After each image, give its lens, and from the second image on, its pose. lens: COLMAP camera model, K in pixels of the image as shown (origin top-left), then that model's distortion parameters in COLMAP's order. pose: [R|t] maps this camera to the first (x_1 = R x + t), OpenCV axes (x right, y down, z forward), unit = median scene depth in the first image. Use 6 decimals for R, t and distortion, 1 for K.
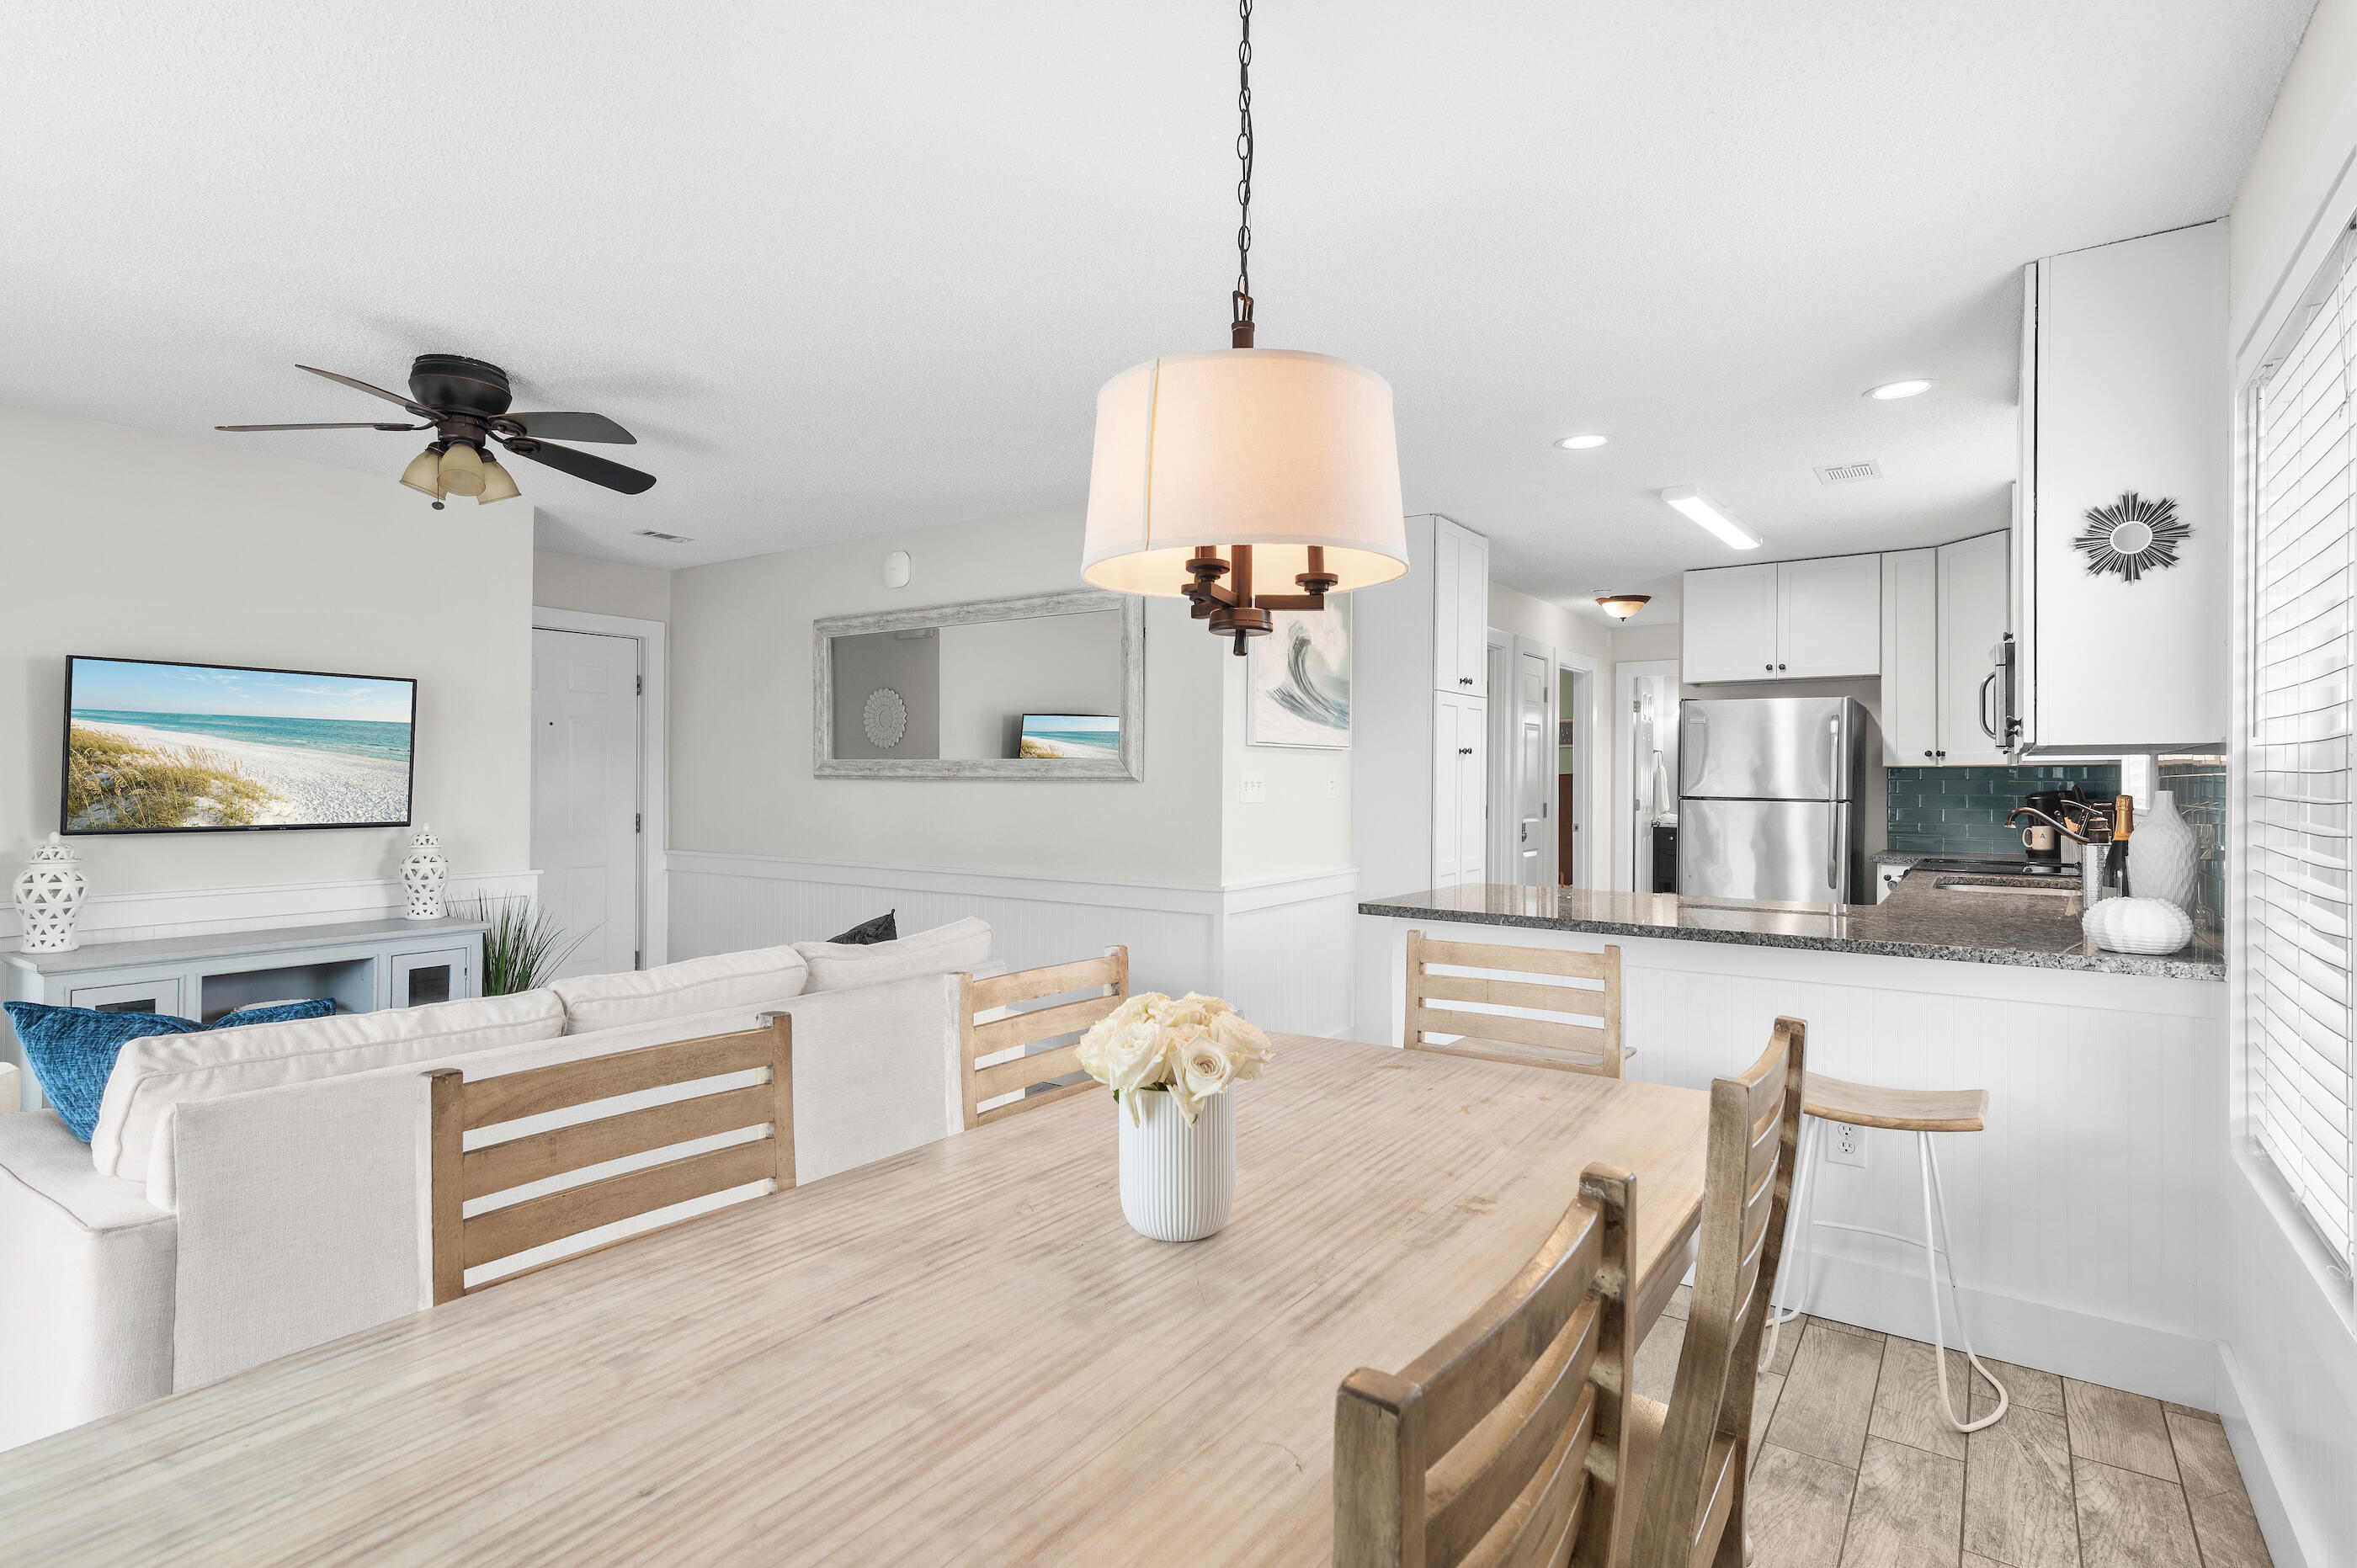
lens RADIAL K [[1149.6, 0, 1178.5], [0, 1149.6, 784.0], [0, 0, 1]] dist [0.011279, -0.000359]
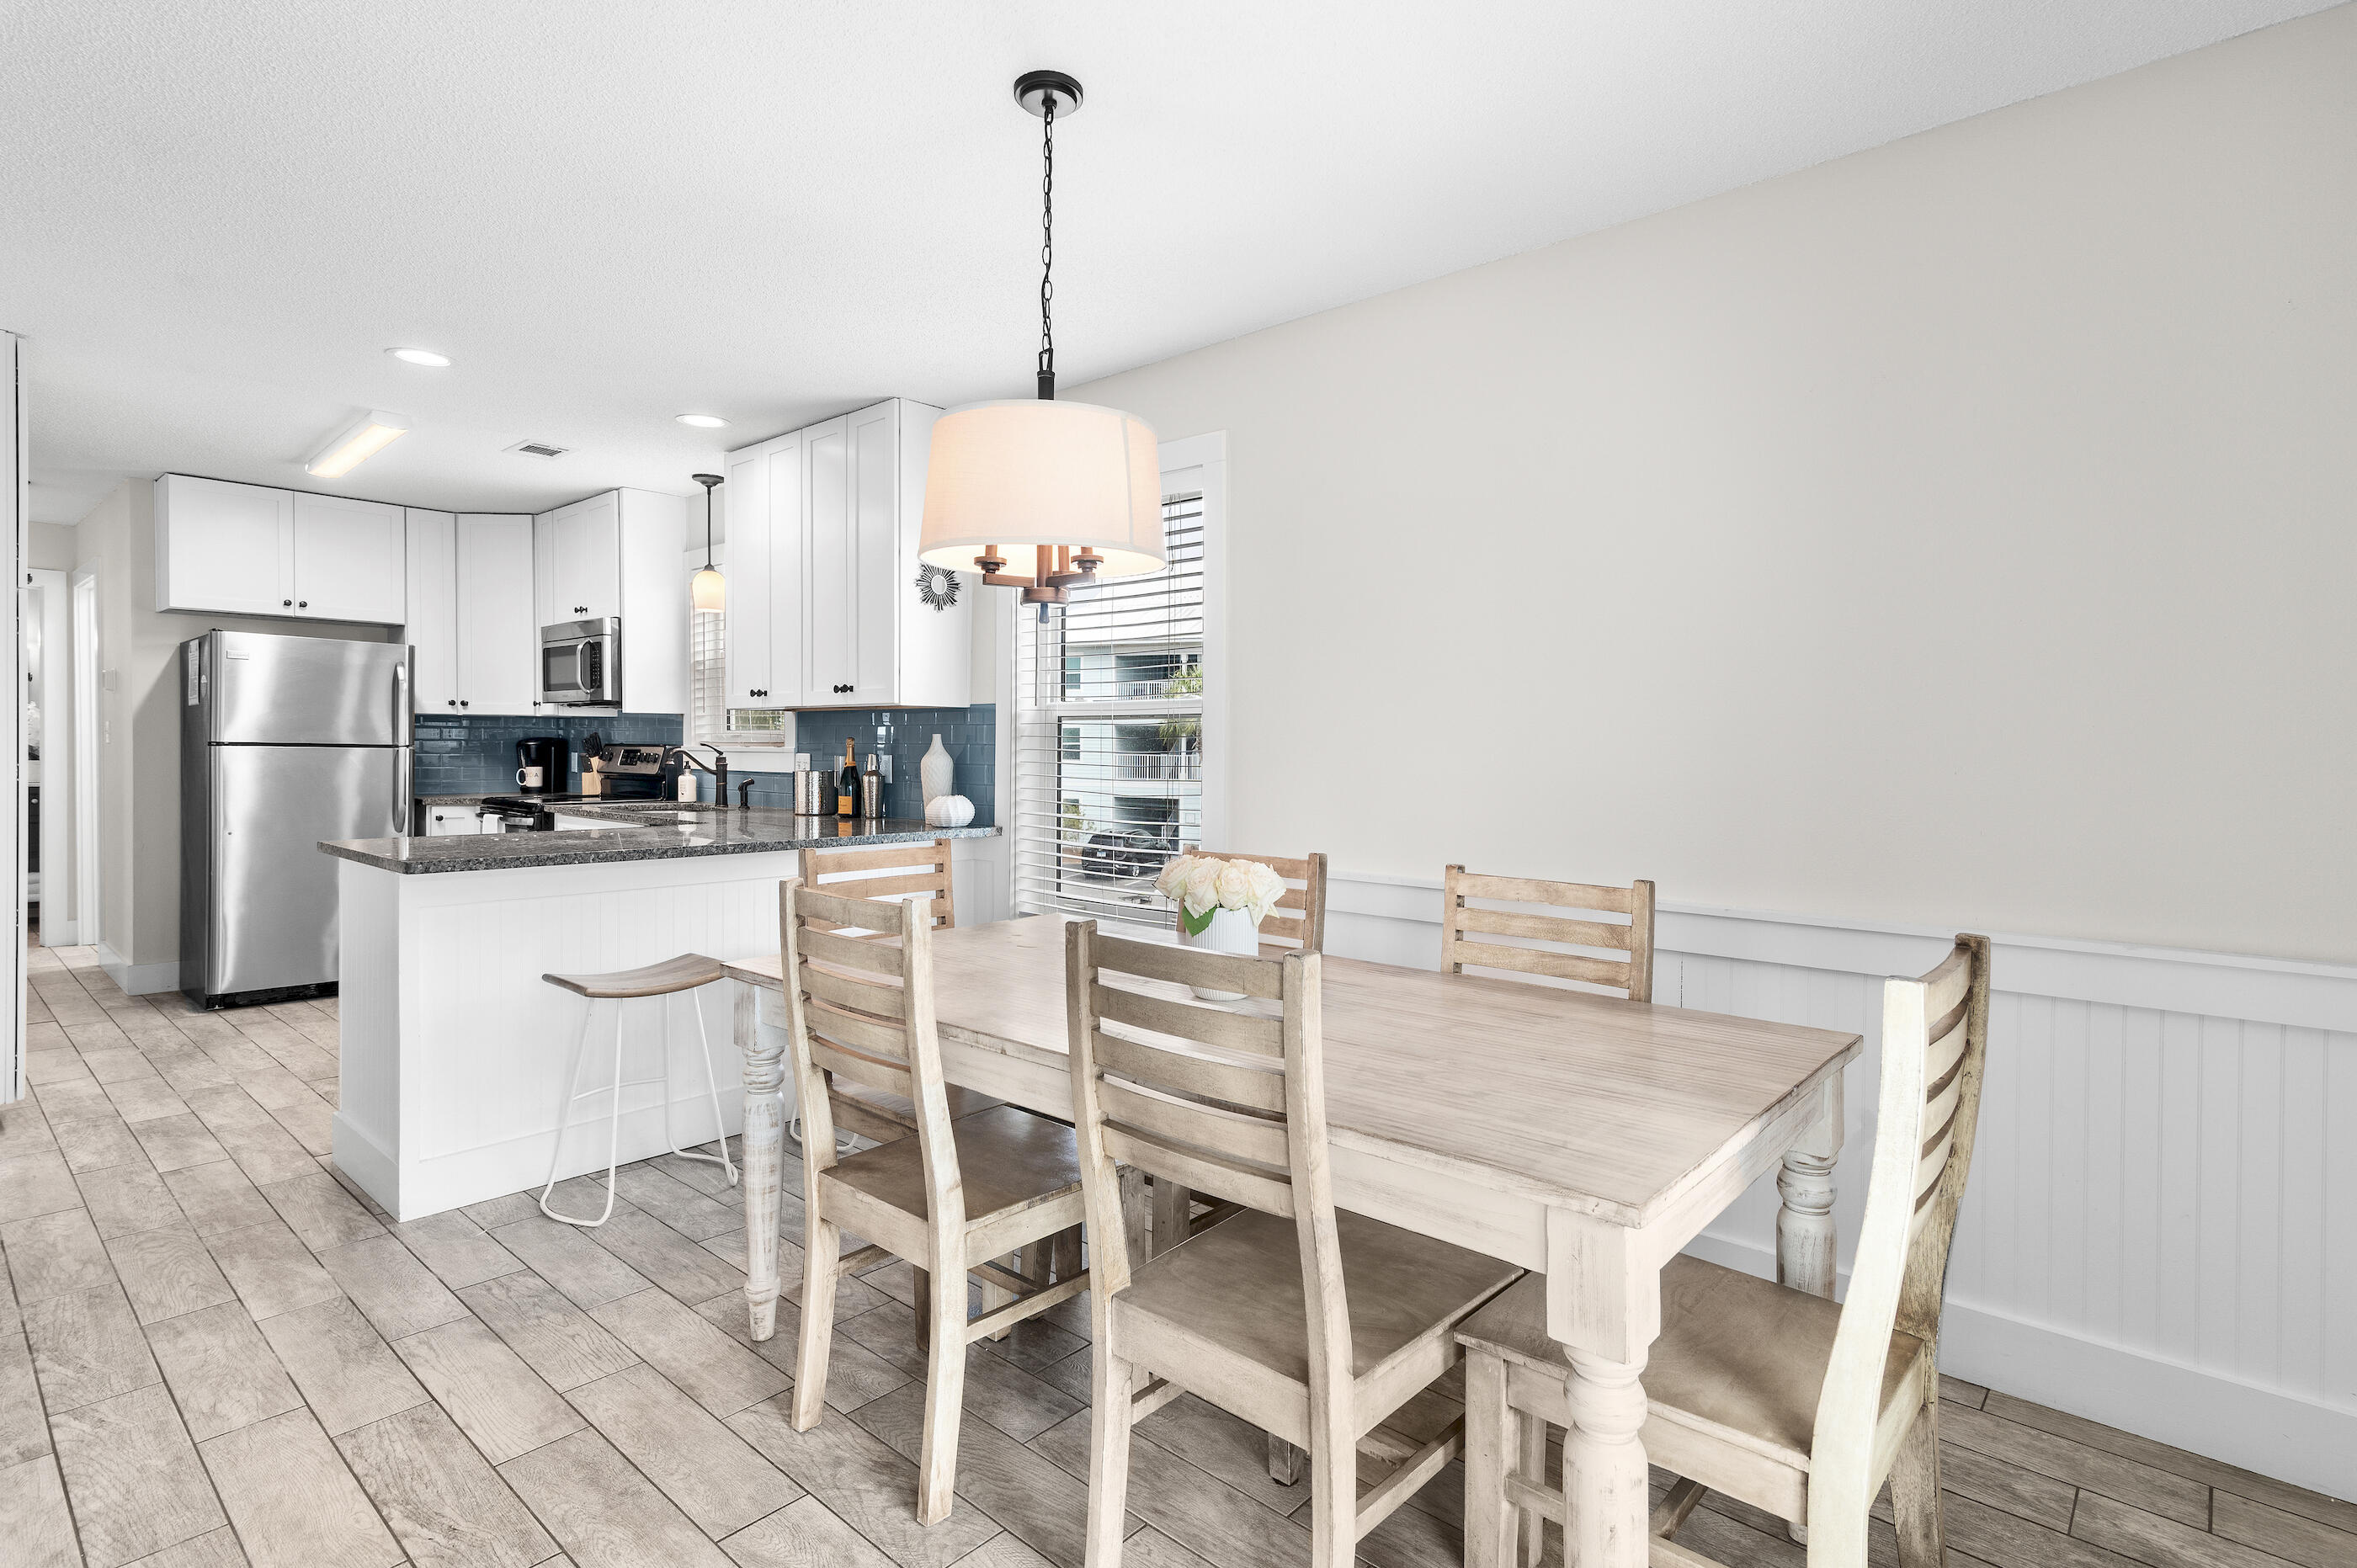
lens RADIAL K [[1165.0, 0, 1176.8], [0, 1165.0, 754.5], [0, 0, 1]] dist [-0.000470, -0.000137]
pose [[0.112670, -0.009821, 0.993584, -0.840903], [-0.005723, 0.999928, 0.010533, 0.016549], [-0.993616, -0.006873, 0.112606, 0.457825]]
